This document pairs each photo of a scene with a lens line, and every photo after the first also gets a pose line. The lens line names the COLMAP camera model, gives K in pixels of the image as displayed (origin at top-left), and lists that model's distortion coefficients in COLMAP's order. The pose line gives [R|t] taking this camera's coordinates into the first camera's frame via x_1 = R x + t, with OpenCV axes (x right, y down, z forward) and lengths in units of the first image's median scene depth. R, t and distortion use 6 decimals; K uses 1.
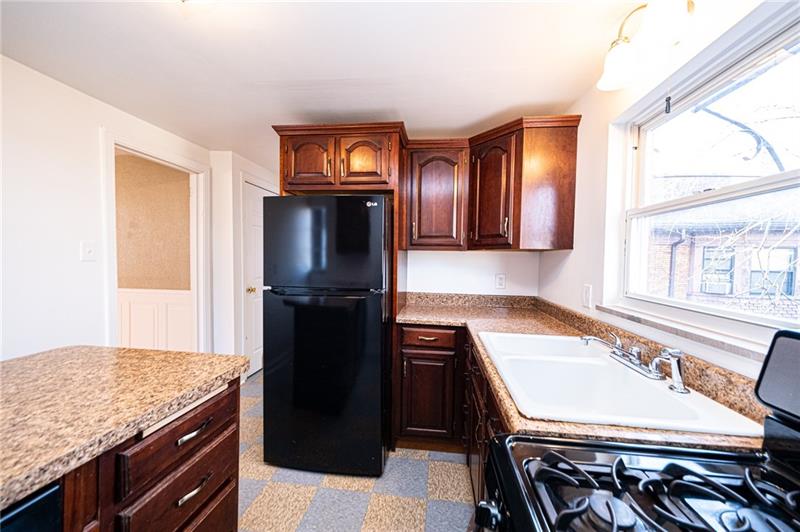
lens RADIAL K [[292.3, 0, 403.8], [0, 292.3, 268.5], [0, 0, 1]] dist [0.008143, -0.000197]
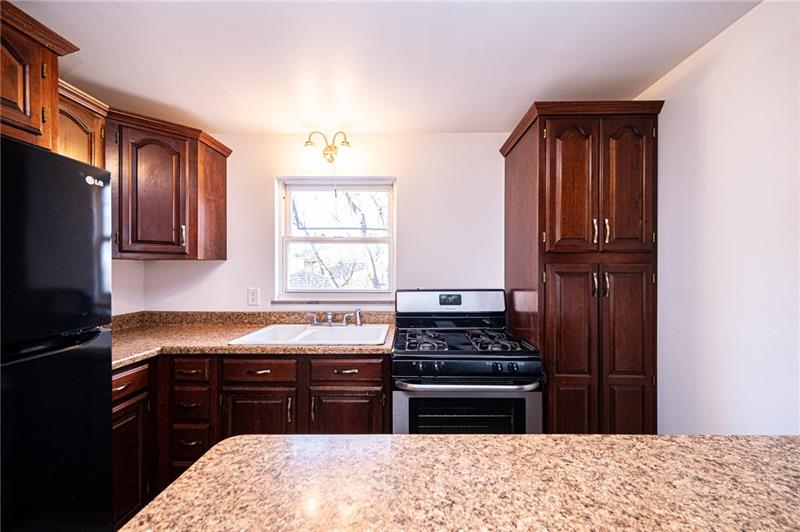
lens RADIAL K [[311.4, 0, 402.7], [0, 311.4, 266.1], [0, 0, 1]] dist [0.000869, -0.000529]
pose [[-0.088298, -0.010883, 0.996035, -0.764684], [0.035501, 0.999271, 0.014066, -0.034969], [-0.995461, 0.036603, -0.087847, 0.429519]]
